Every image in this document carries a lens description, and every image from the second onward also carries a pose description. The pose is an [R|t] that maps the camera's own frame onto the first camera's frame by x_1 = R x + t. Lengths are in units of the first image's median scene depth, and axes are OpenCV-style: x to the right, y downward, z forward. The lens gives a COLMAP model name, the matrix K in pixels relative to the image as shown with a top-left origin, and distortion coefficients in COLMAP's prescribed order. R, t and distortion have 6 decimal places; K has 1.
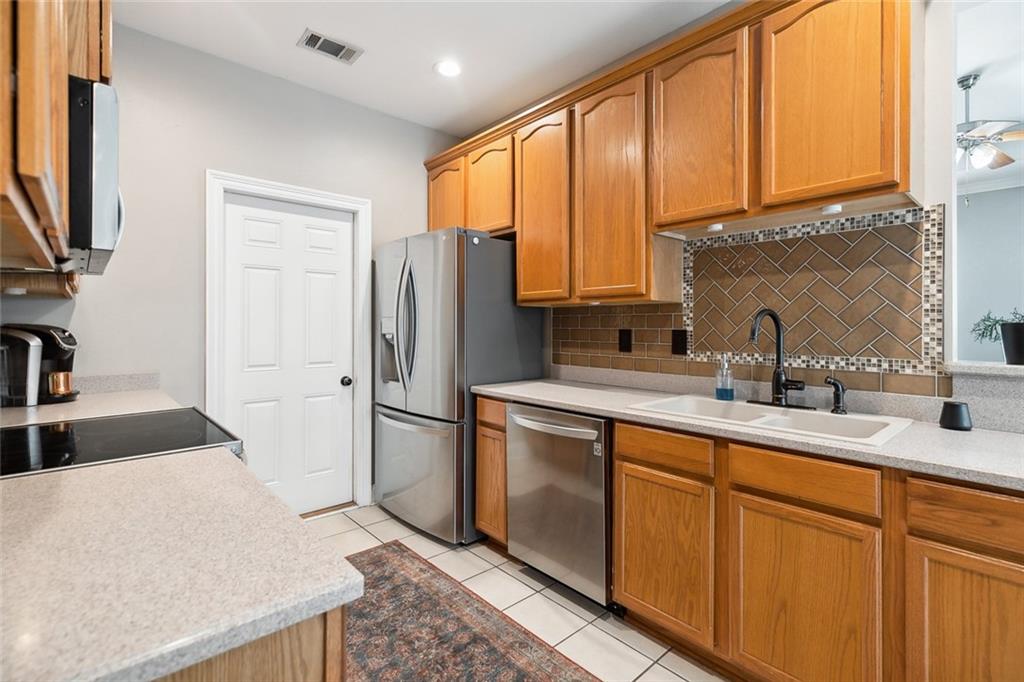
lens RADIAL K [[469.8, 0, 516.9], [0, 469.8, 326.5], [0, 0, 1]] dist [0.000845, 0.000232]
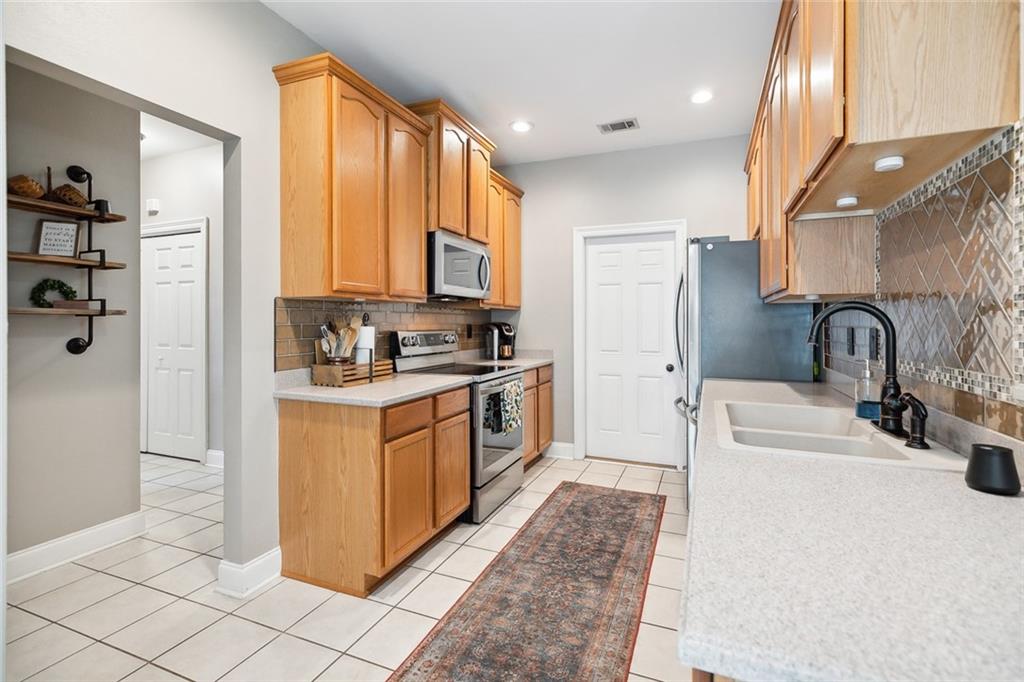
lens RADIAL K [[469.8, 0, 513.4], [0, 469.8, 329.9], [0, 0, 1]] dist [0.000845, 0.000232]
pose [[0.430741, 0.012647, -0.902387, 0.931606], [-0.003999, 0.999919, 0.012105, 0.002635], [0.902467, -0.001605, 0.430757, 0.135319]]
